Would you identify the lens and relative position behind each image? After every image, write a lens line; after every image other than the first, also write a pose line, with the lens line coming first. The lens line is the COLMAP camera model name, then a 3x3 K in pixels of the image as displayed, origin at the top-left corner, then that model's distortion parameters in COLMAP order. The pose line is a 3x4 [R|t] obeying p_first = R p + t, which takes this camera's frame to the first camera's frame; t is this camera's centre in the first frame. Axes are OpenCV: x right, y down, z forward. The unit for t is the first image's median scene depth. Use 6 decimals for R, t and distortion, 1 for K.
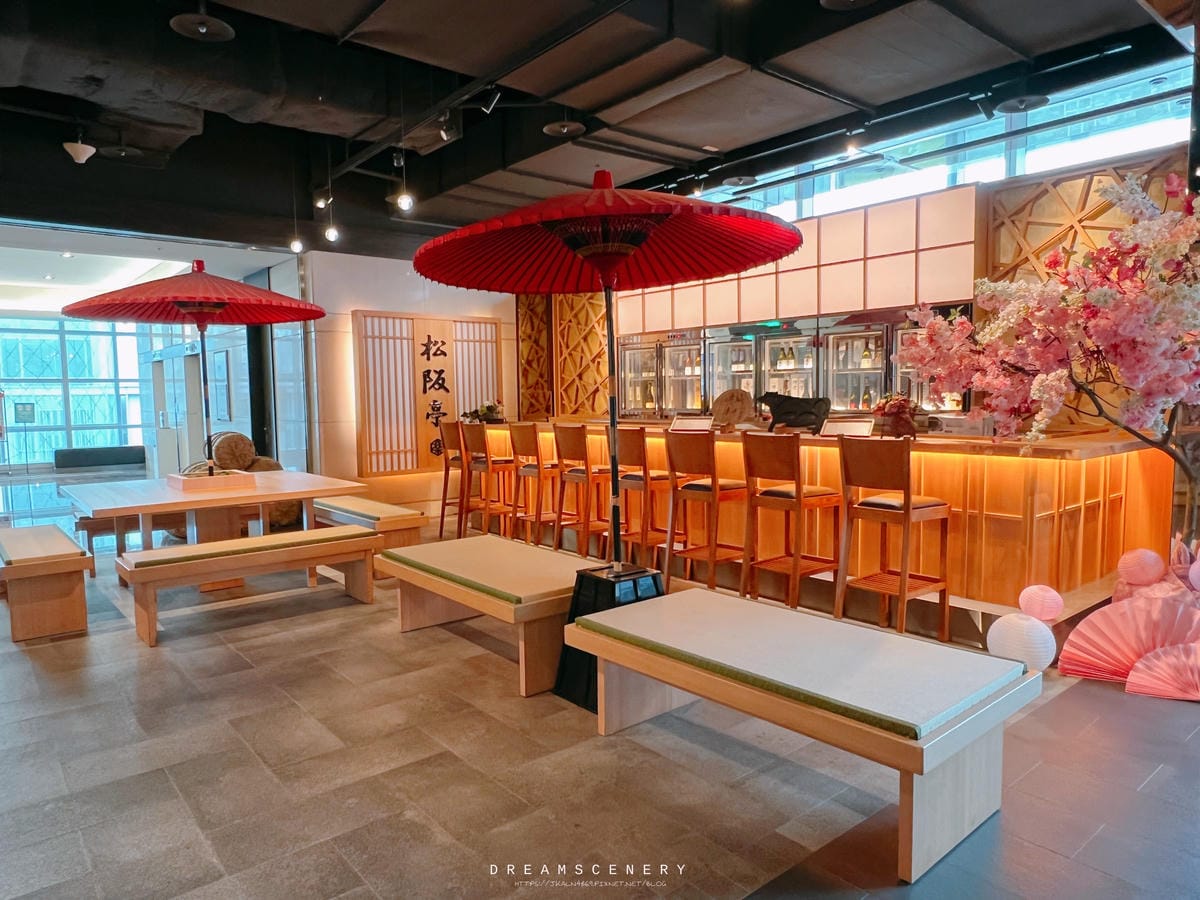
lens RADIAL K [[803.4, 0, 590.6], [0, 803.4, 462.1], [0, 0, 1]] dist [-0.004093, 0.002950]
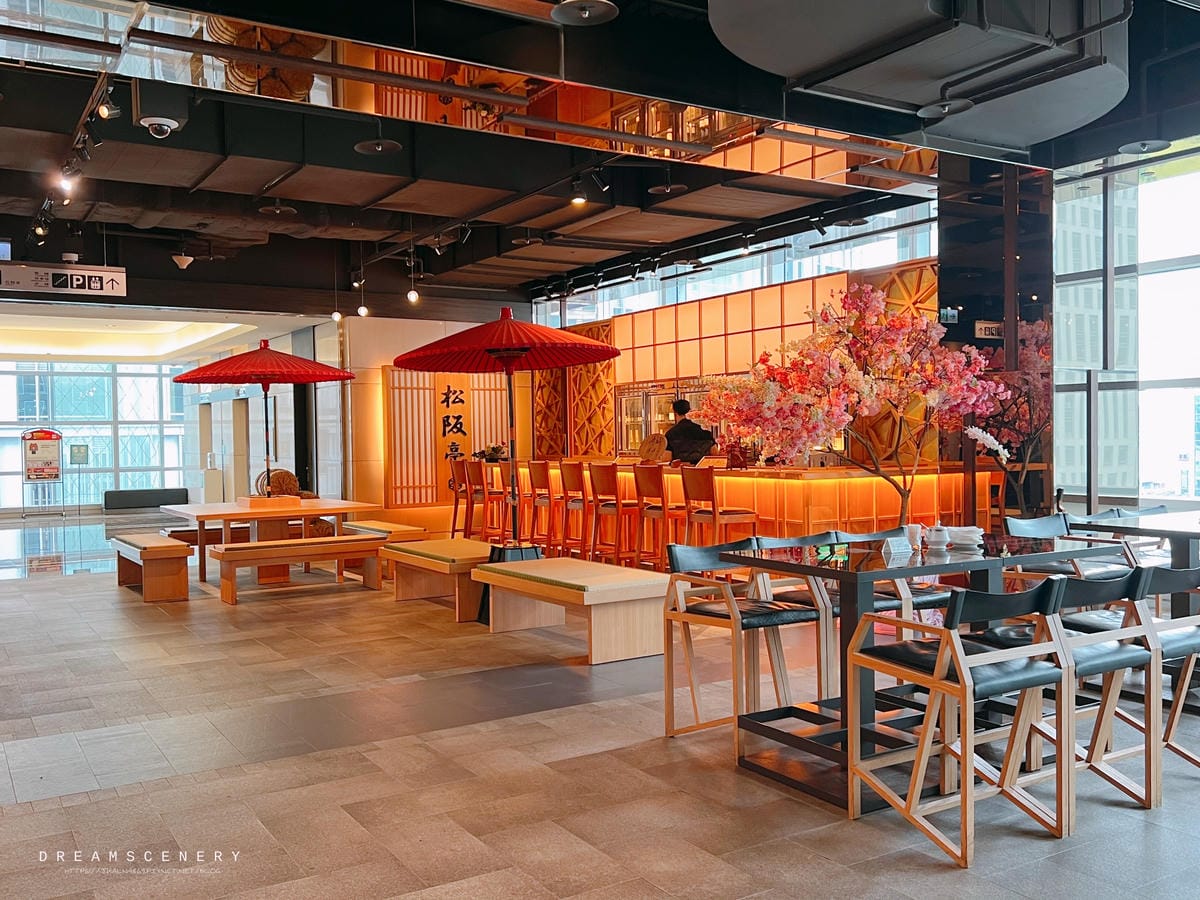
lens RADIAL K [[1102.0, 0, 600.0], [0, 1102.0, 450.0], [0, 0, 1]] dist [0.042475, -0.003210]
pose [[0.992356, 0.000191, -0.123405, 0.205698], [-0.008770, 0.997580, -0.068978, 0.039761], [0.123093, 0.069533, 0.989956, -0.518663]]
